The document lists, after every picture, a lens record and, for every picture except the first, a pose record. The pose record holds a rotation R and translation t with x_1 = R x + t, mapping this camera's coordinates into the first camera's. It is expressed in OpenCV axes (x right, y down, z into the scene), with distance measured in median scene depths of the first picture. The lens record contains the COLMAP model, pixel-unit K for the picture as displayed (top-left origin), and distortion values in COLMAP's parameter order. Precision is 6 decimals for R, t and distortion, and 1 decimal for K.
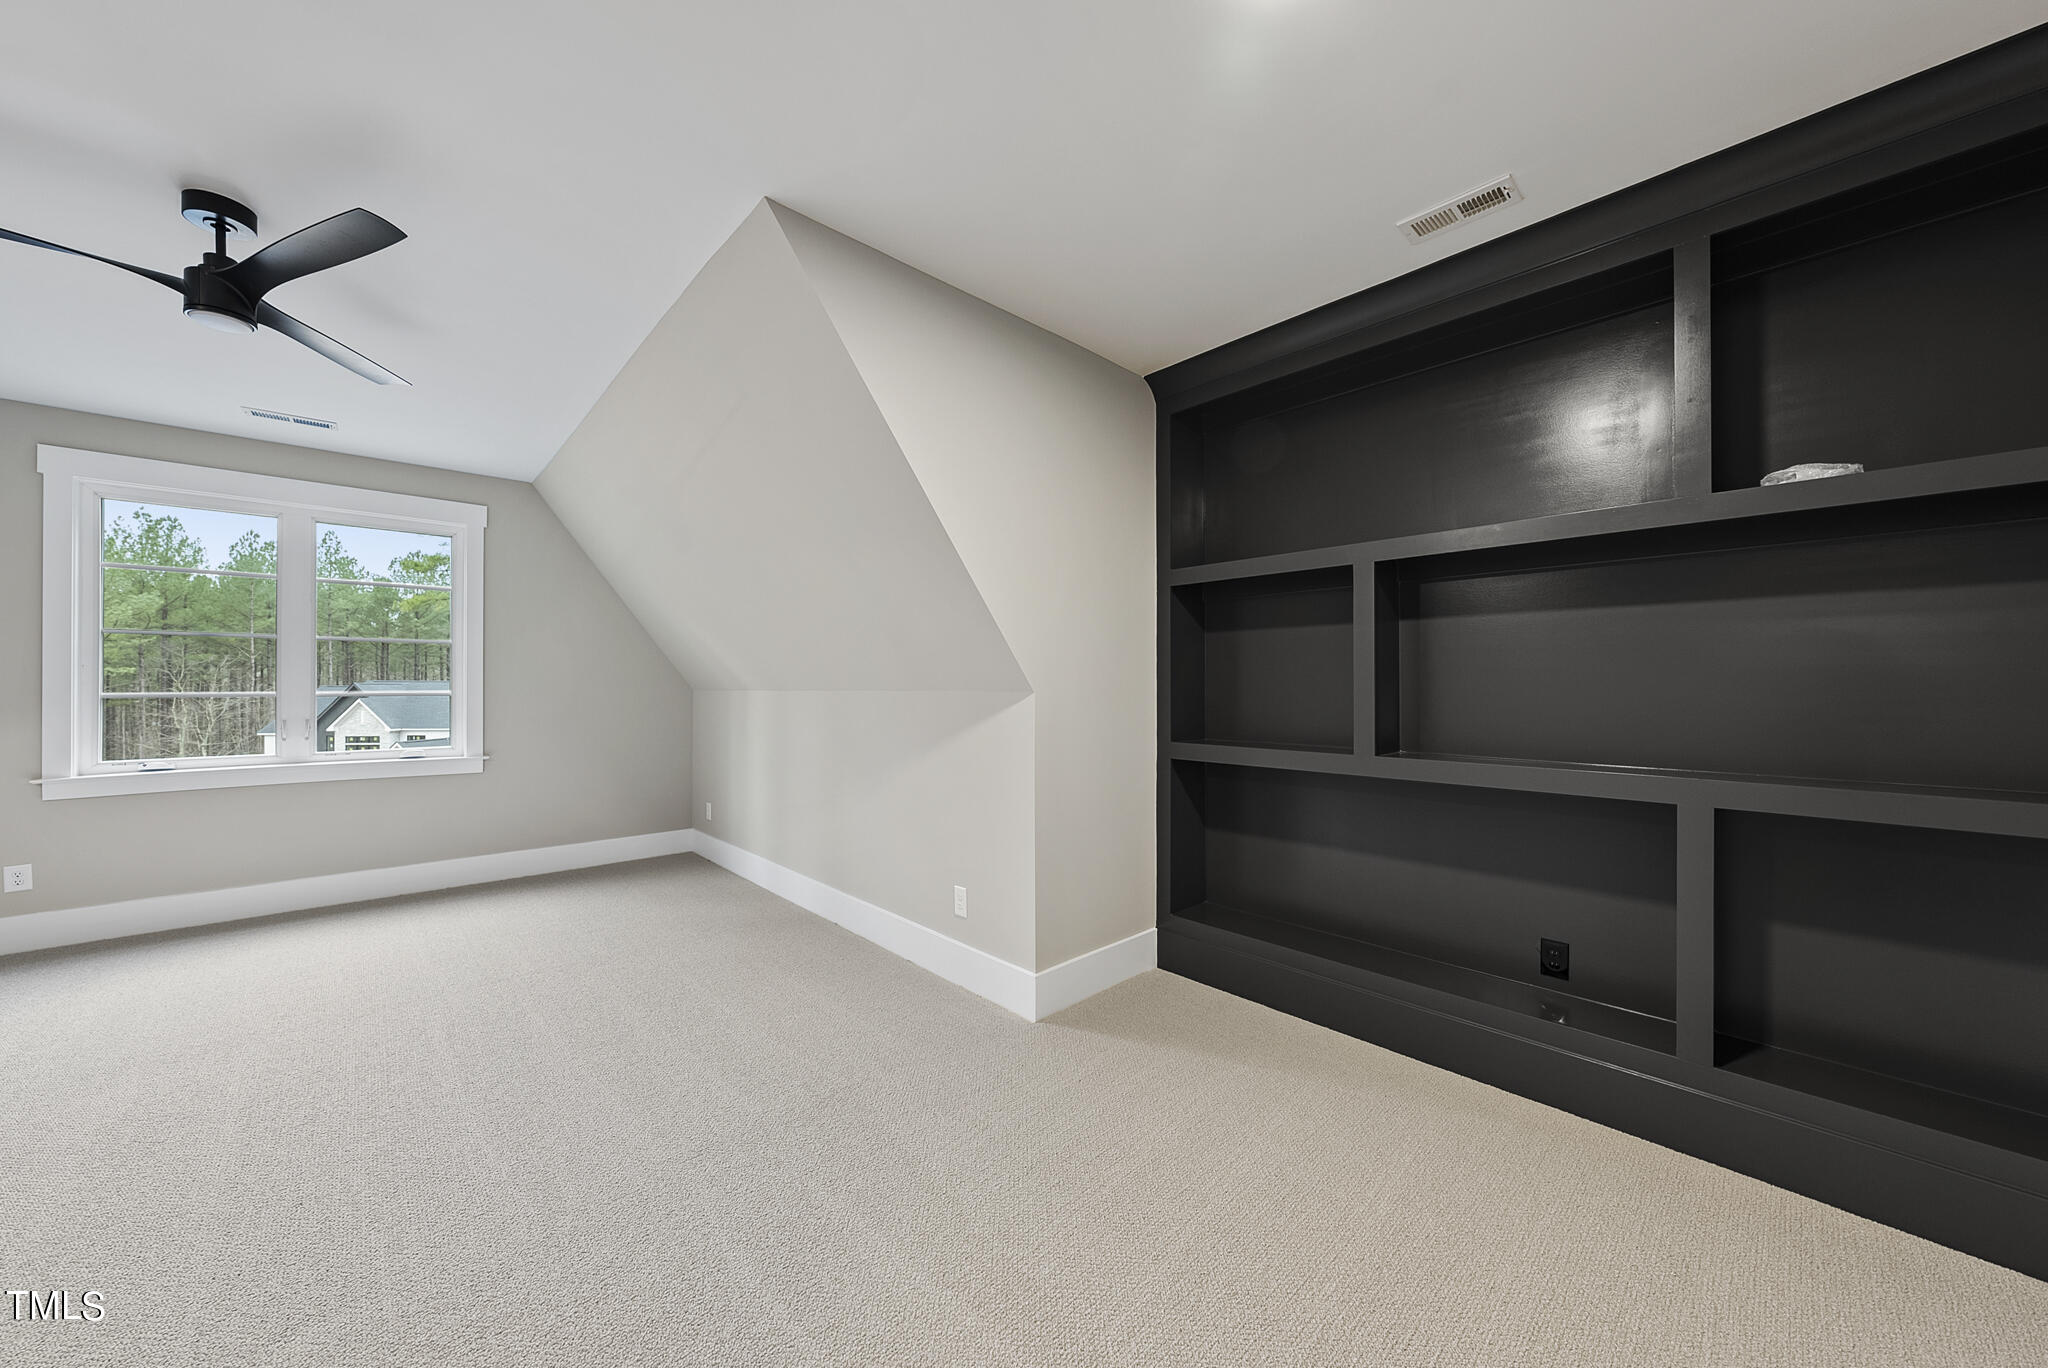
lens RADIAL K [[709.3, 0, 1029.1], [0, 709.3, 684.2], [0, 0, 1]] dist [-0.006015, 0.000531]
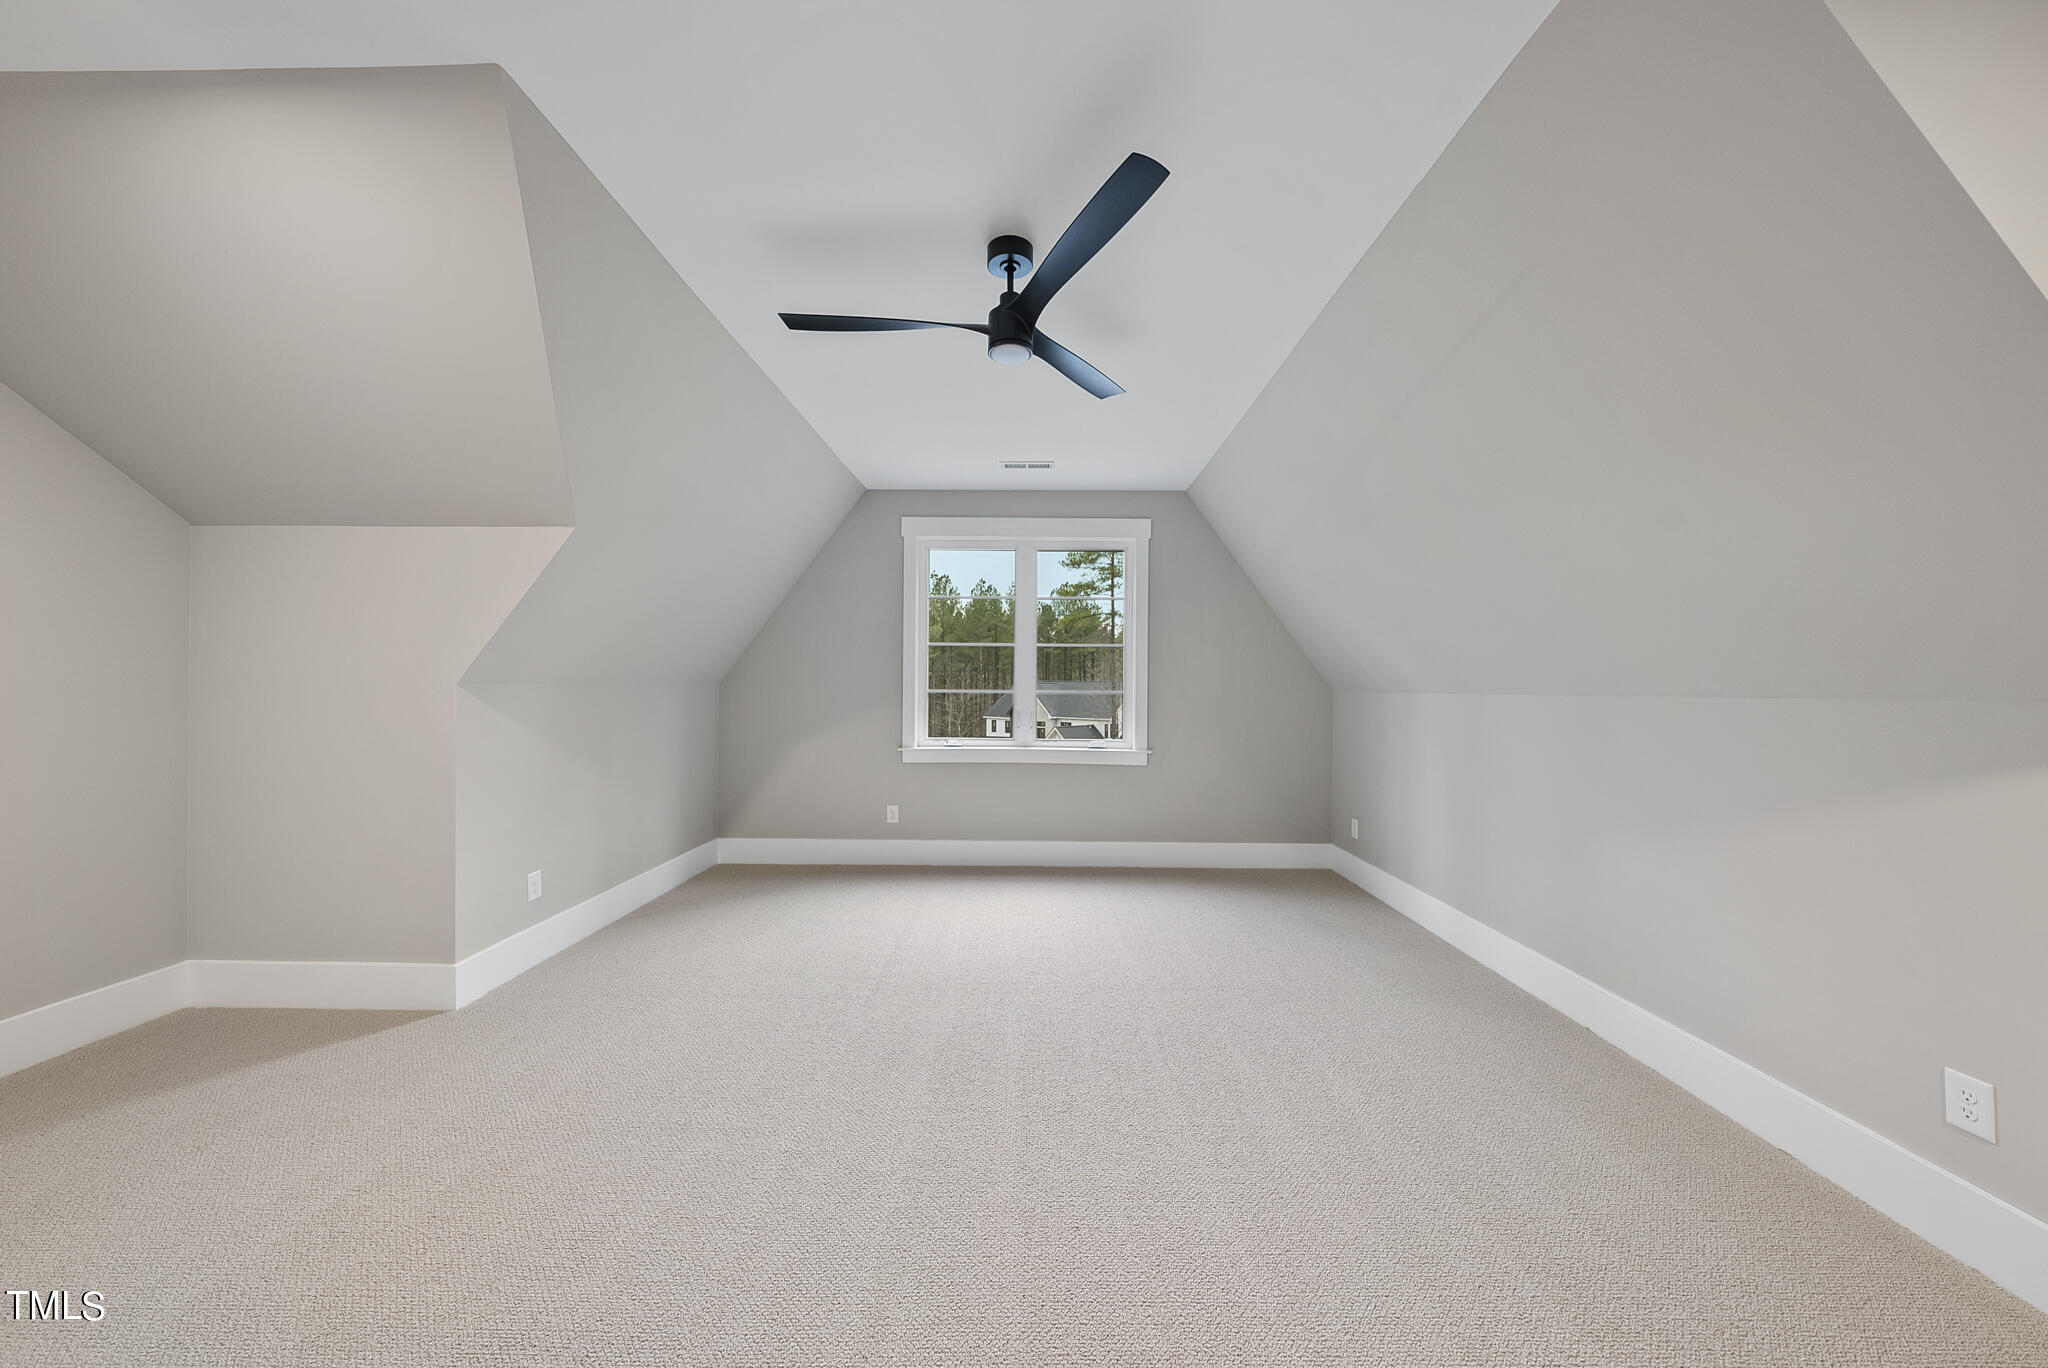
lens RADIAL K [[709.3, 0, 1029.2], [0, 709.3, 685.9], [0, 0, 1]] dist [-0.006015, 0.000531]
pose [[0.720229, 0.004890, -0.693719, -0.188152], [-0.003222, 0.999988, 0.003704, -0.000736], [0.693729, -0.000432, 0.720236, 0.117627]]
